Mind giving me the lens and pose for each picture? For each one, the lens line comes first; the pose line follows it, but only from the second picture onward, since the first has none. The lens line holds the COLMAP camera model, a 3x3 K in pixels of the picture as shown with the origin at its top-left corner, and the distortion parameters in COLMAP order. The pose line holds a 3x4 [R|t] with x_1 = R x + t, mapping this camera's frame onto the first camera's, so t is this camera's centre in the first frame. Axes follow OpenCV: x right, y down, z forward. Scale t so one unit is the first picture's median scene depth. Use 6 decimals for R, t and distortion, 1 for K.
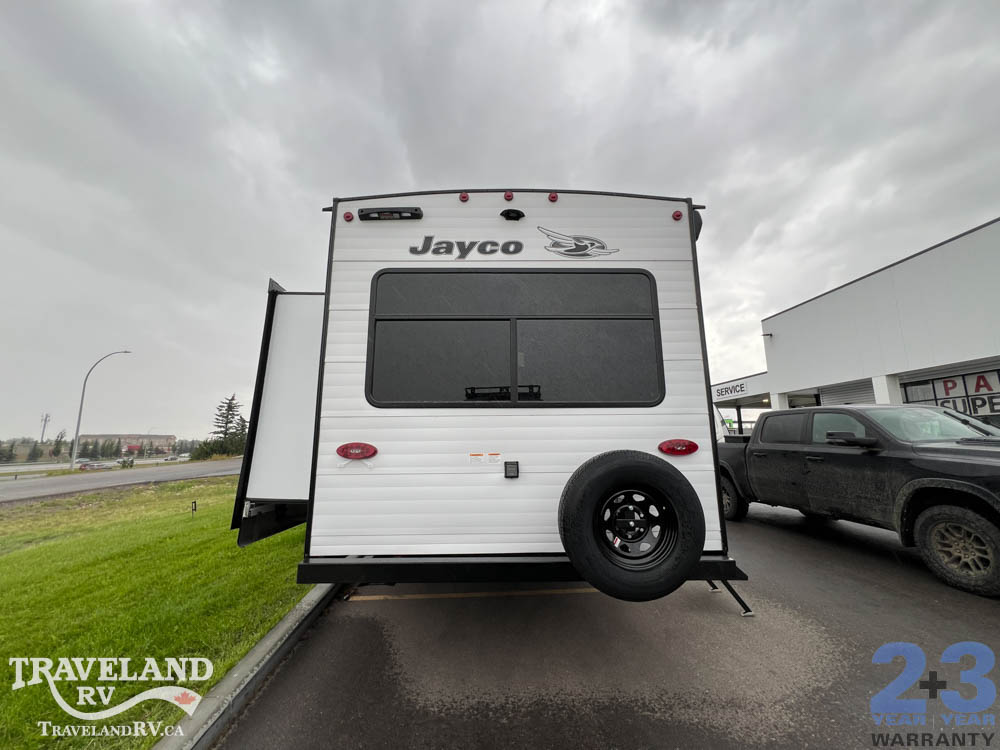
lens RADIAL K [[398.0, 0, 498.3], [0, 398.0, 373.6], [0, 0, 1]] dist [0.000379, -0.000135]
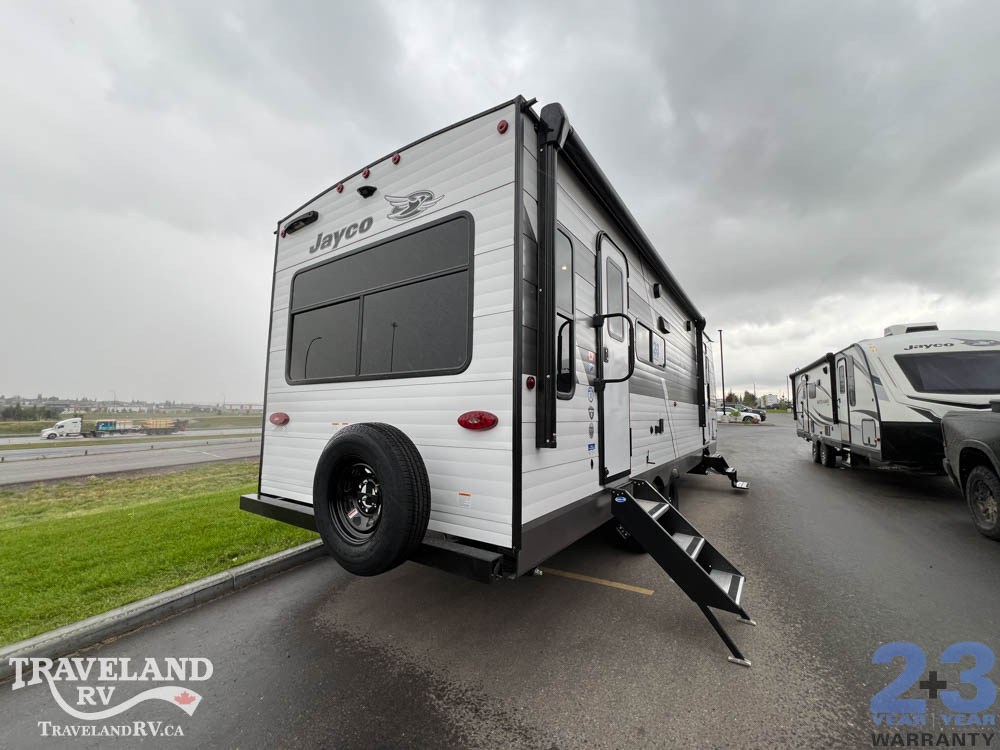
lens RADIAL K [[396.9, 0, 498.6], [0, 396.9, 374.6], [0, 0, 1]] dist [-0.000393, -0.000249]
pose [[0.821170, -0.046680, -0.568771, 0.879656], [0.094637, 0.993988, 0.055055, 0.042552], [0.562782, -0.099036, 0.820651, 0.315991]]
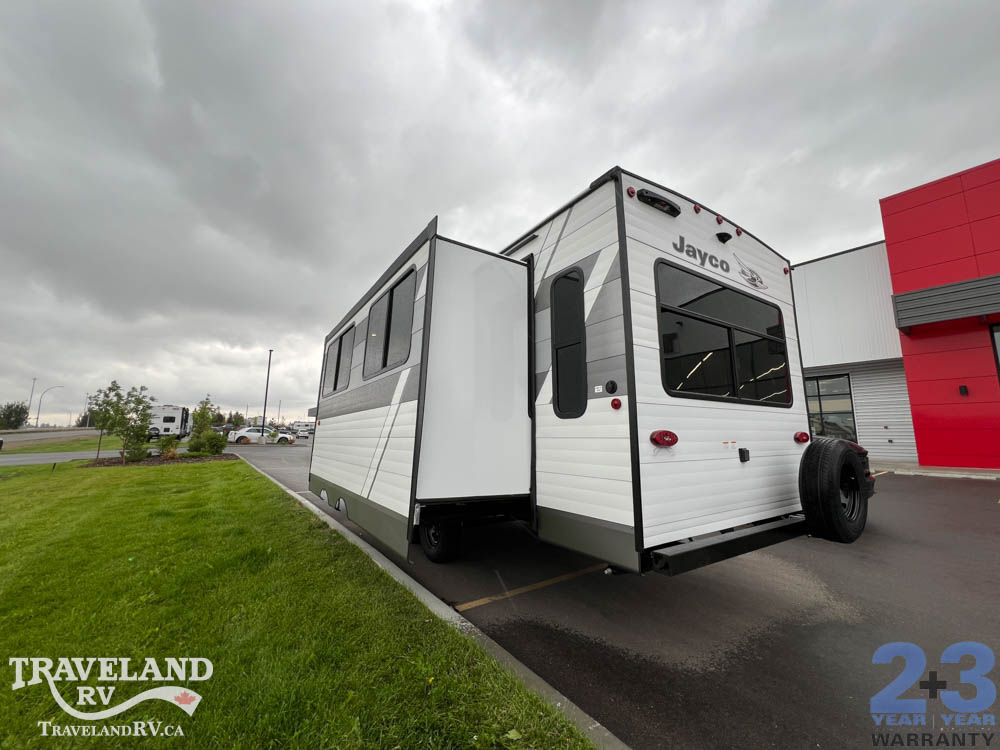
lens RADIAL K [[396.9, 0, 498.6], [0, 396.9, 374.6], [0, 0, 1]] dist [-0.000393, -0.000249]
pose [[0.841693, 0.092828, 0.531917, -1.115850], [-0.106322, 0.994318, -0.005284, 0.076584], [-0.529385, -0.052107, 0.846780, 0.348593]]
